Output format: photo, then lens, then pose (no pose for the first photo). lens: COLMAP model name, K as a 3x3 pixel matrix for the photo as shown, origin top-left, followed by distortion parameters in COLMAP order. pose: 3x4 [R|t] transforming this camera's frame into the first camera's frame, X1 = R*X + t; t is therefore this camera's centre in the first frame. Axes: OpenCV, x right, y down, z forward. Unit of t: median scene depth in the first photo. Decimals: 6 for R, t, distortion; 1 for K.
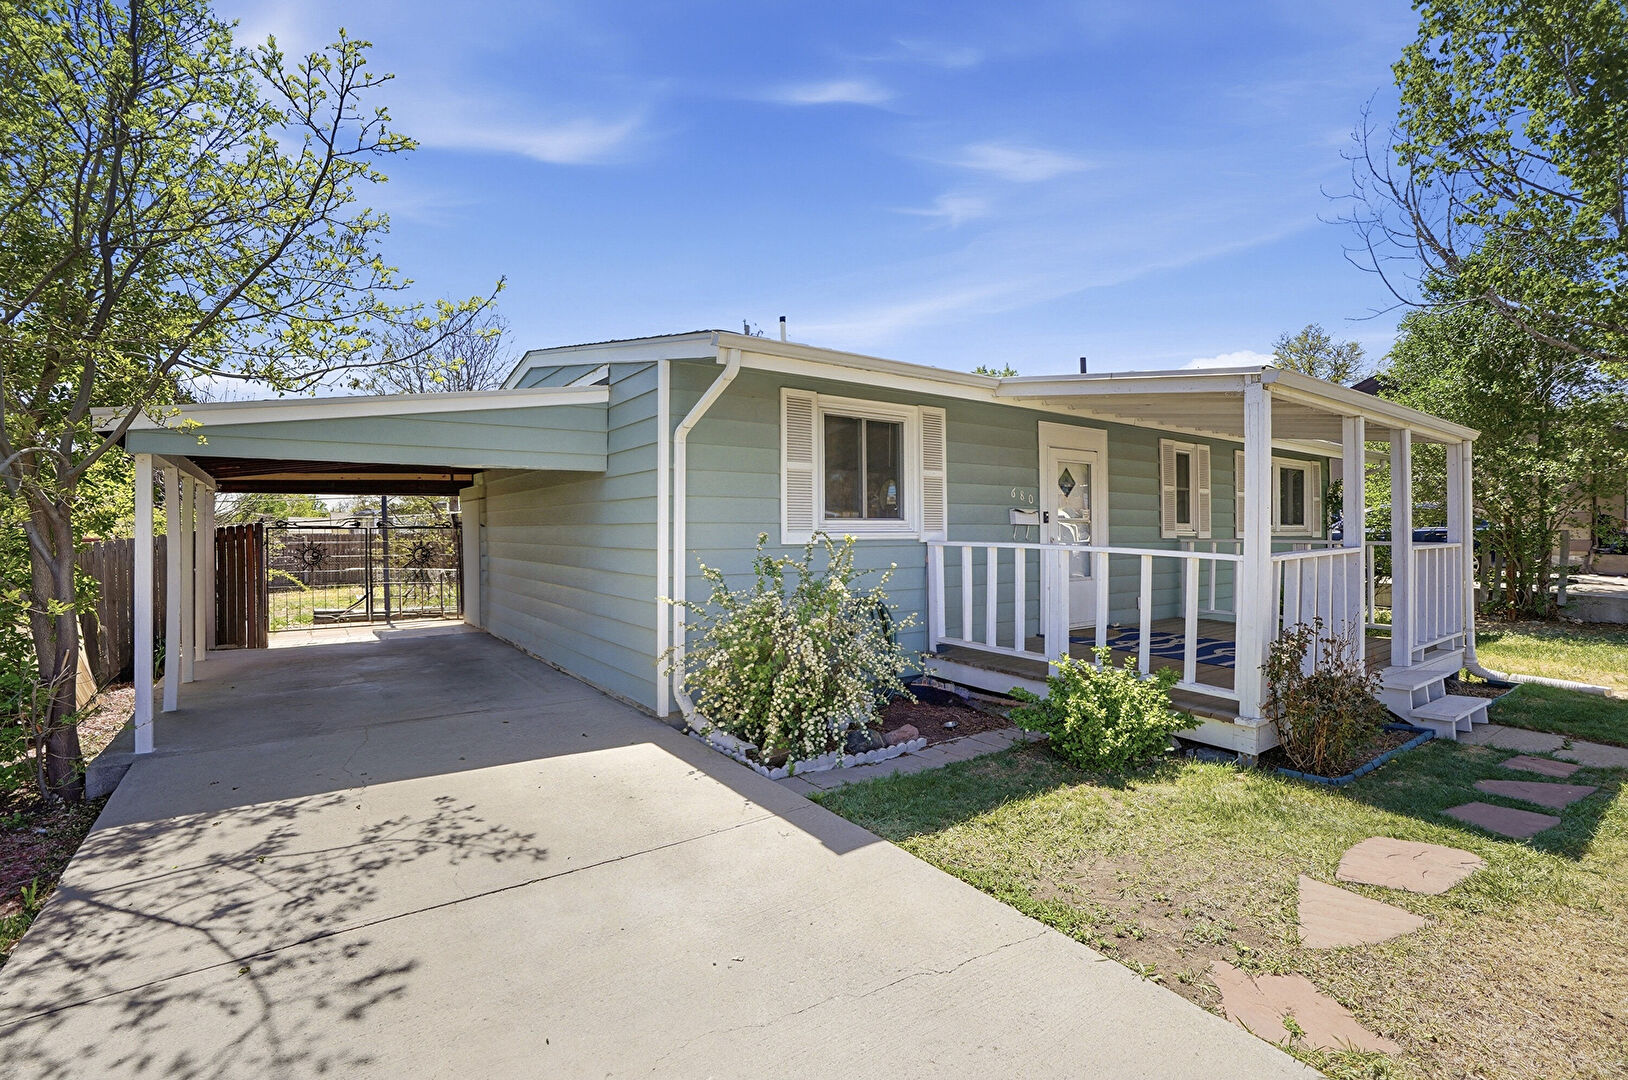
lens RADIAL K [[769.5, 0, 802.5], [0, 769.5, 538.0], [0, 0, 1]] dist [-0.069524, 0.025824]
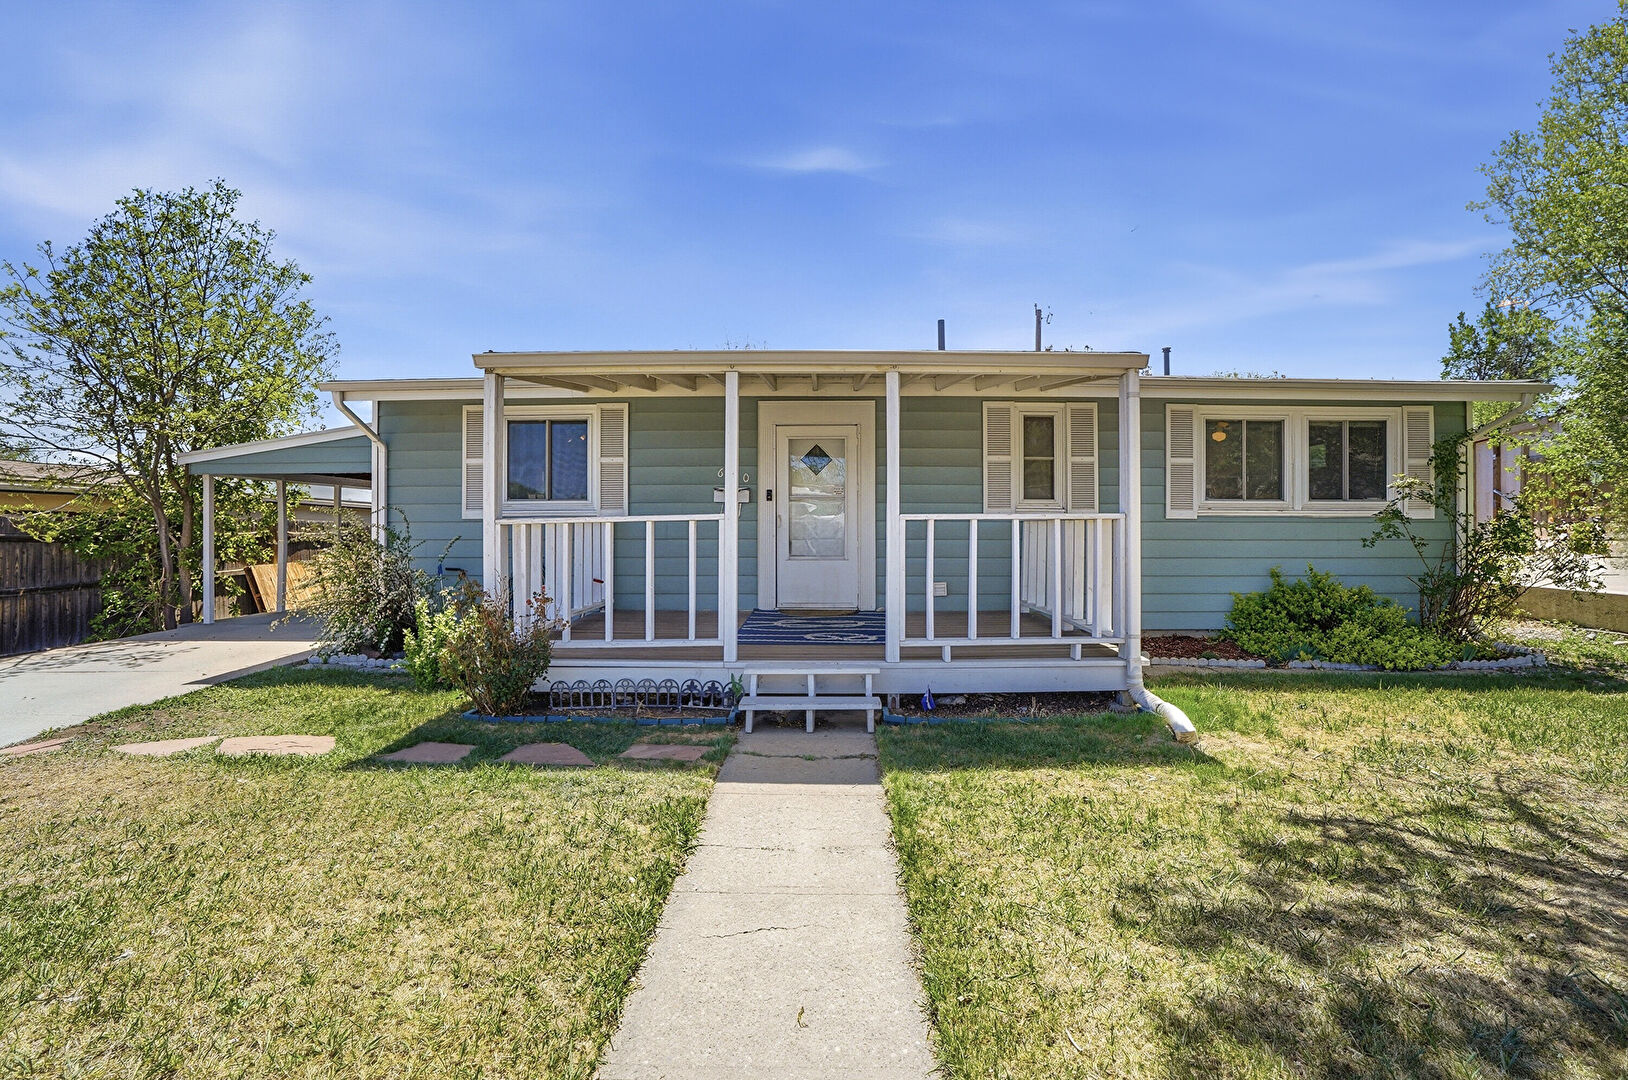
lens RADIAL K [[762.8, 0, 814.0], [0, 762.8, 540.0], [0, 0, 1]] dist [-0.068164, 0.024140]
pose [[0.807860, 0.003179, -0.589366, 0.963247], [-0.004417, 0.999990, -0.000660, 0.032923], [0.589358, 0.003136, 0.807866, 0.214538]]
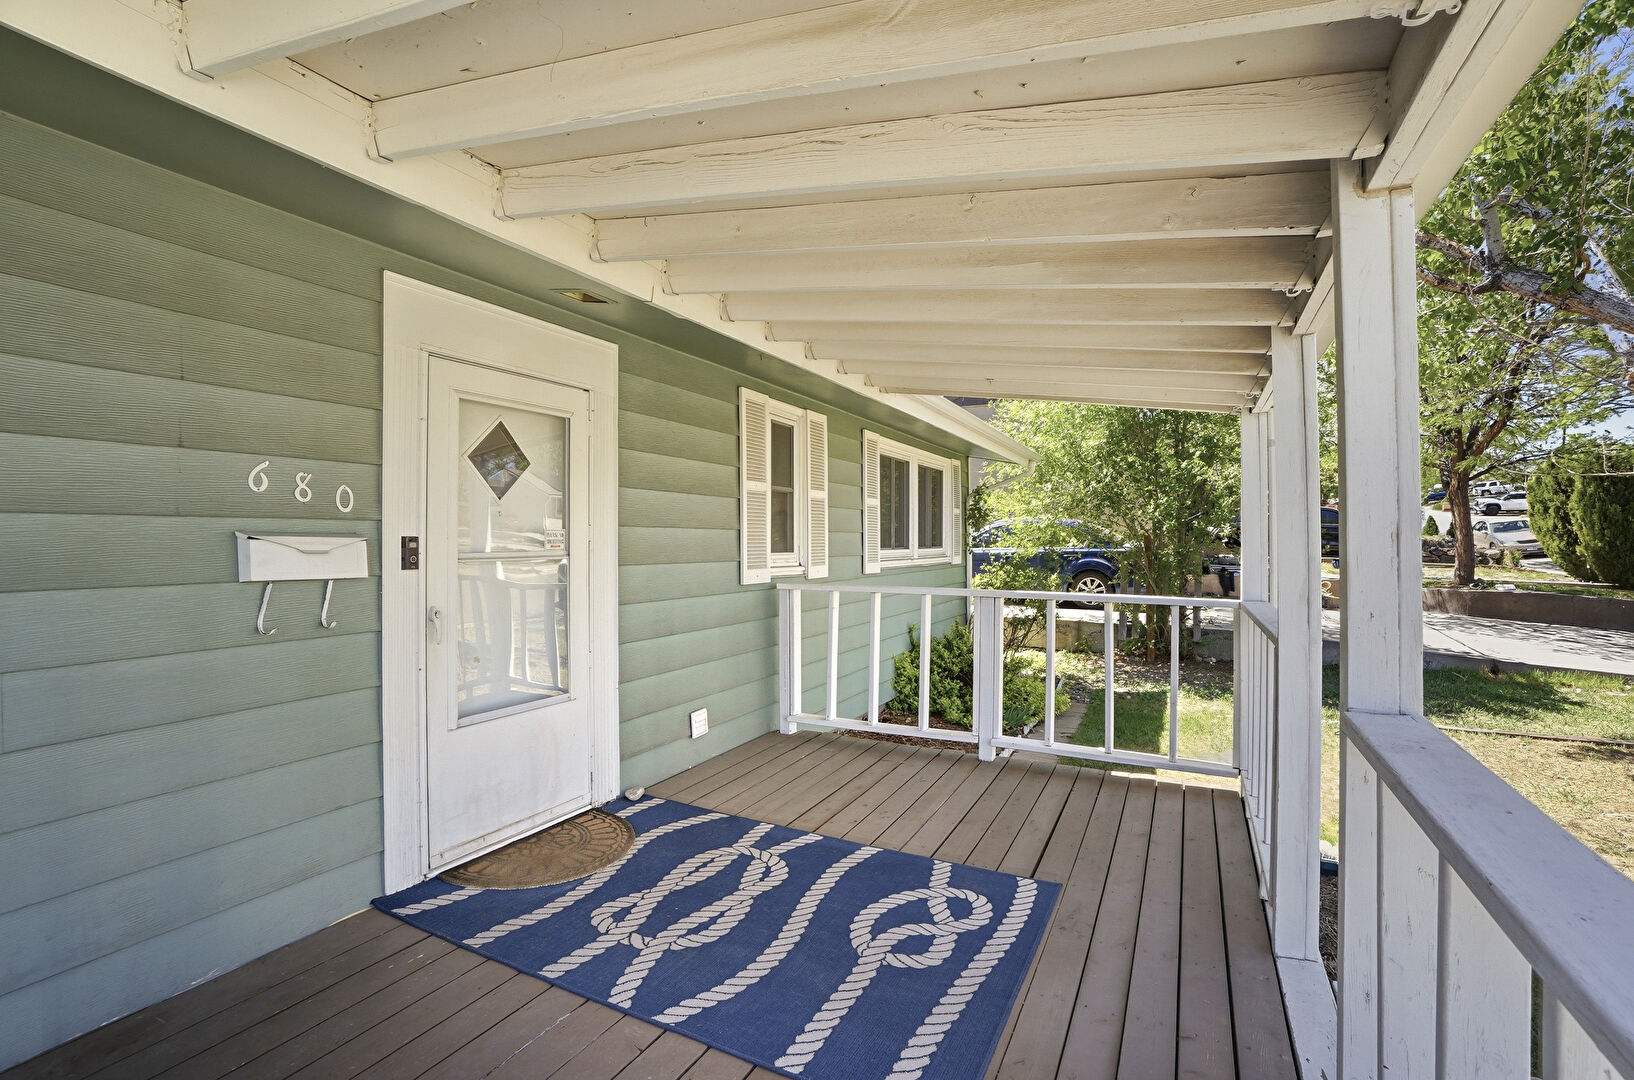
lens RADIAL K [[778.4, 0, 817.0], [0, 778.4, 540.0], [0, 0, 1]] dist [-0.046706, 0.000008]
pose [[0.879574, 0.003611, 0.475748, 0.314368], [-0.001965, 0.999990, -0.003956, -0.031567], [-0.475758, 0.002545, 0.879572, 0.603349]]
